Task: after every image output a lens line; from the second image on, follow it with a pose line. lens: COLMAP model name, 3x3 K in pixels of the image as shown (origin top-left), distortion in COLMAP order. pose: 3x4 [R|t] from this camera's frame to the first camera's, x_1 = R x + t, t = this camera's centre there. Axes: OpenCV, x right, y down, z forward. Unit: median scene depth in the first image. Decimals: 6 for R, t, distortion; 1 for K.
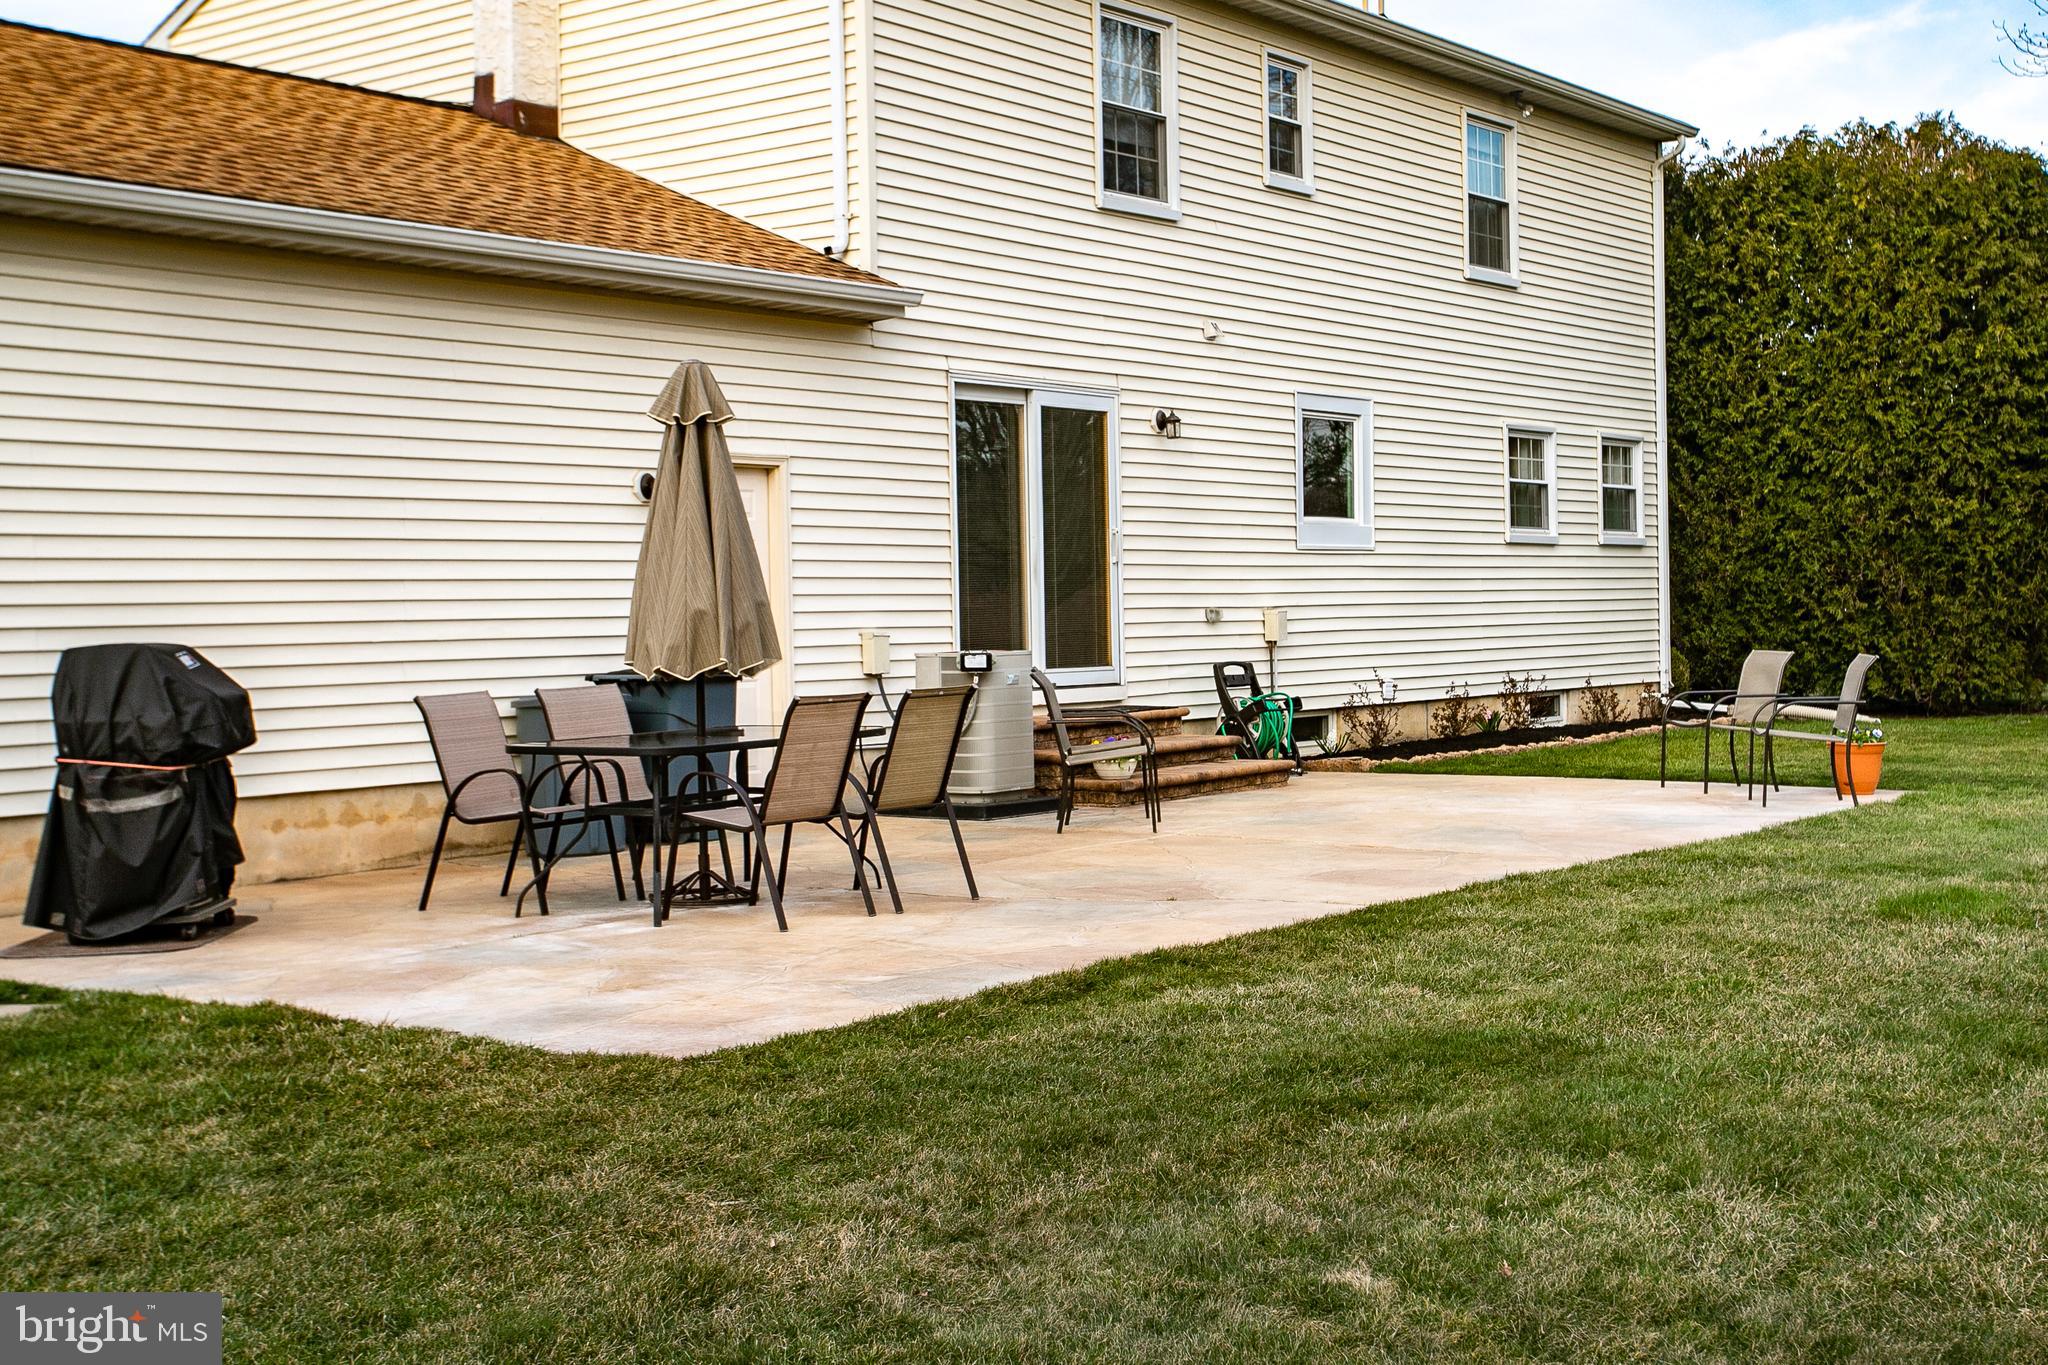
lens RADIAL K [[2537.3, 0, 1025.1], [0, 2537.3, 677.6], [0, 0, 1]] dist [-0.017570, 0.000000]
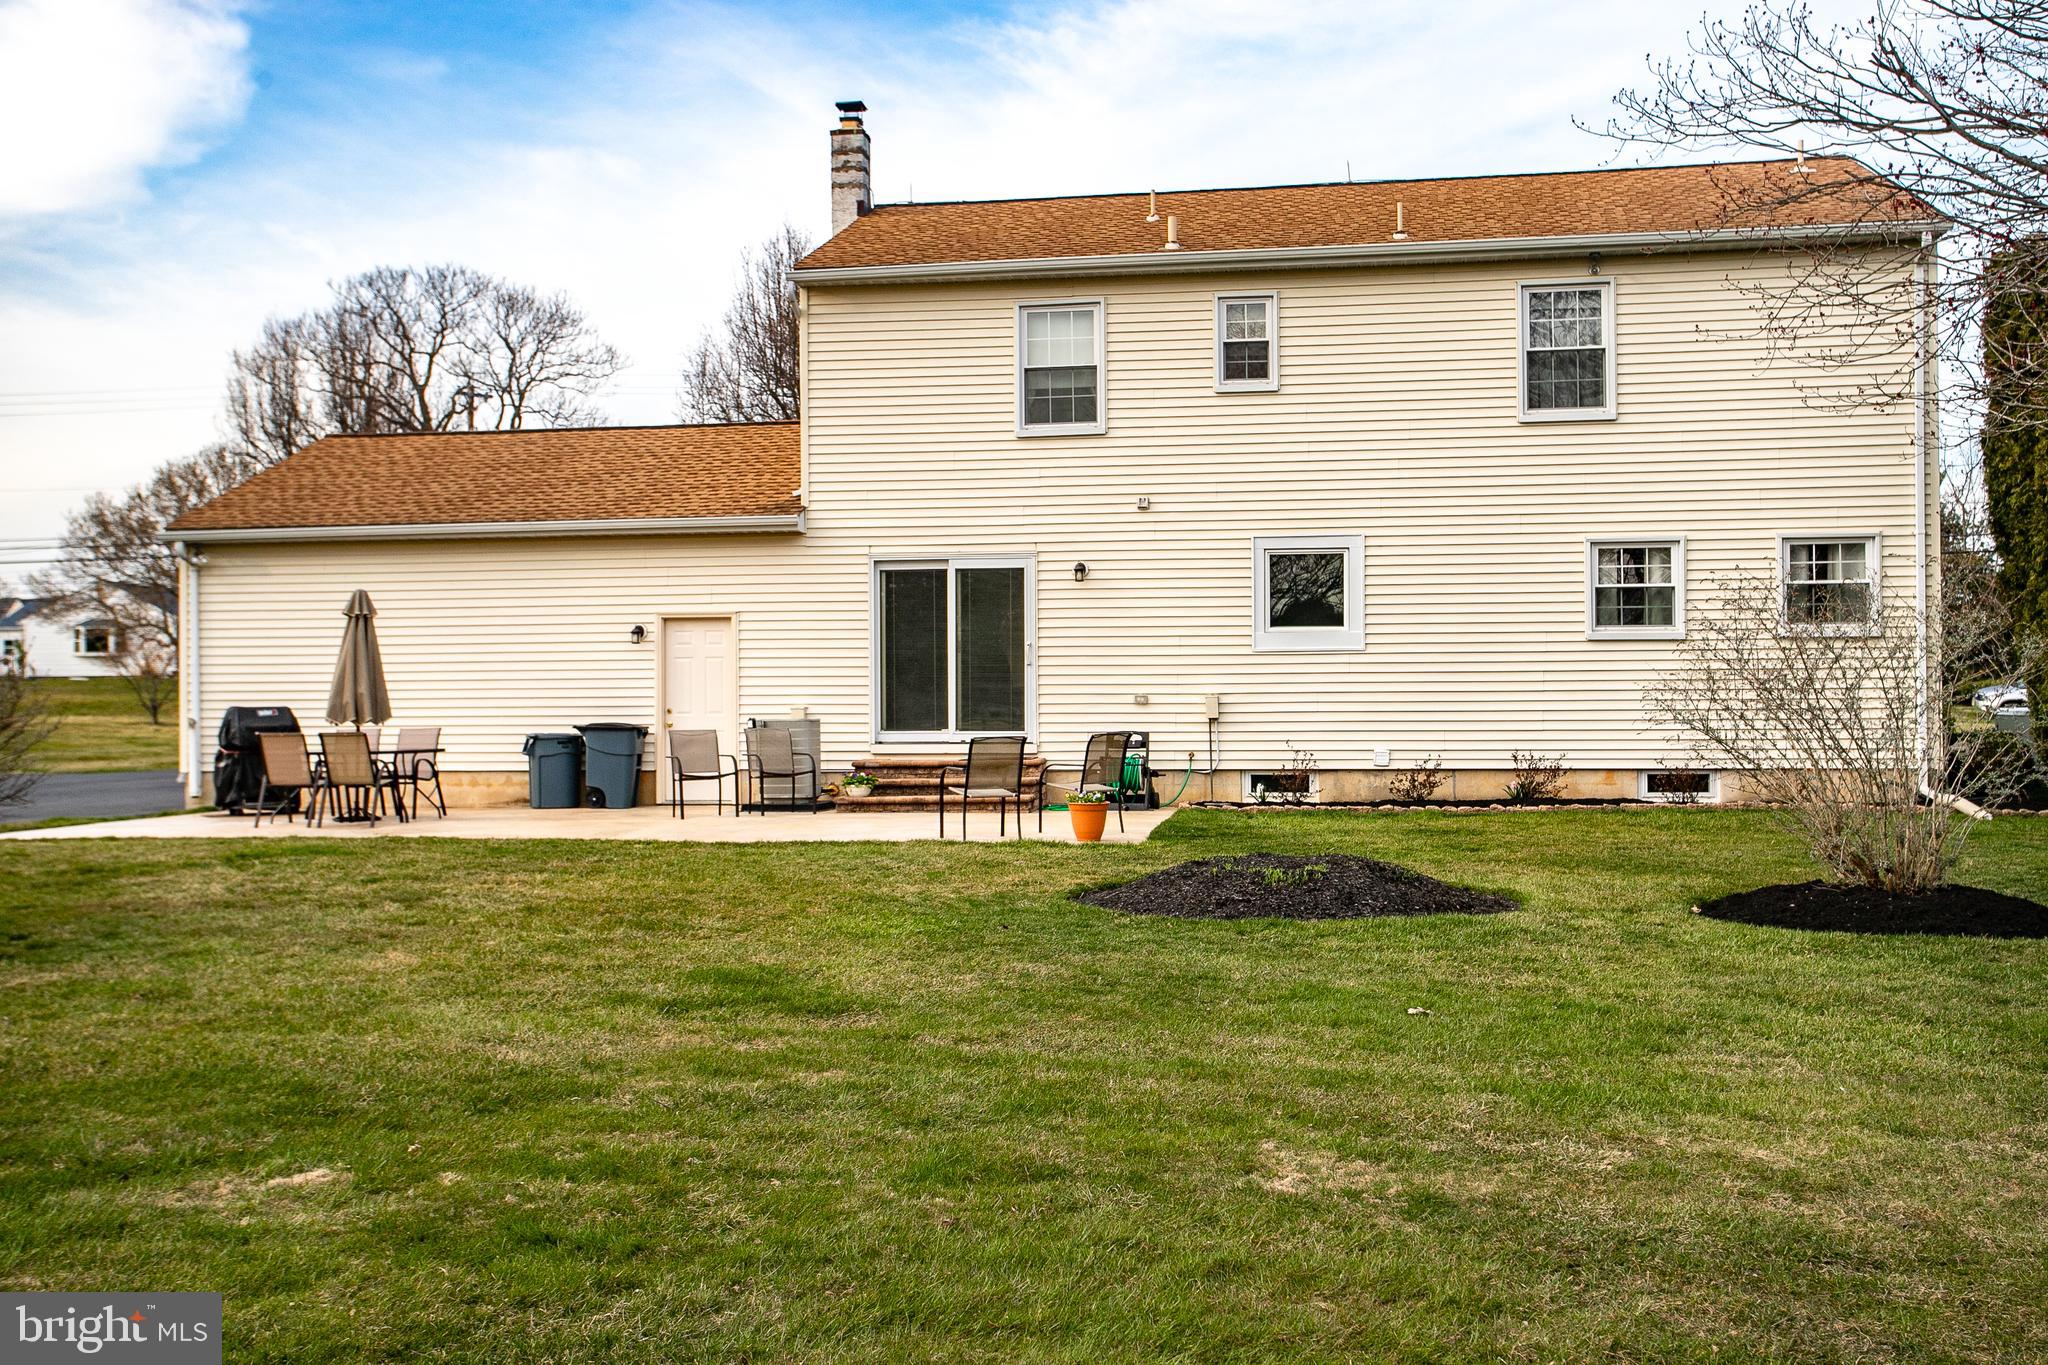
lens RADIAL K [[2000.9, 0, 1025.6], [0, 2000.9, 685.8], [0, 0, 1]] dist [-0.001512, 0.000000]
pose [[0.454877, 0.017669, -0.890379, 1.088362], [-0.023567, 0.999692, 0.007798, -0.040658], [0.890243, 0.017437, 0.455153, 0.429790]]
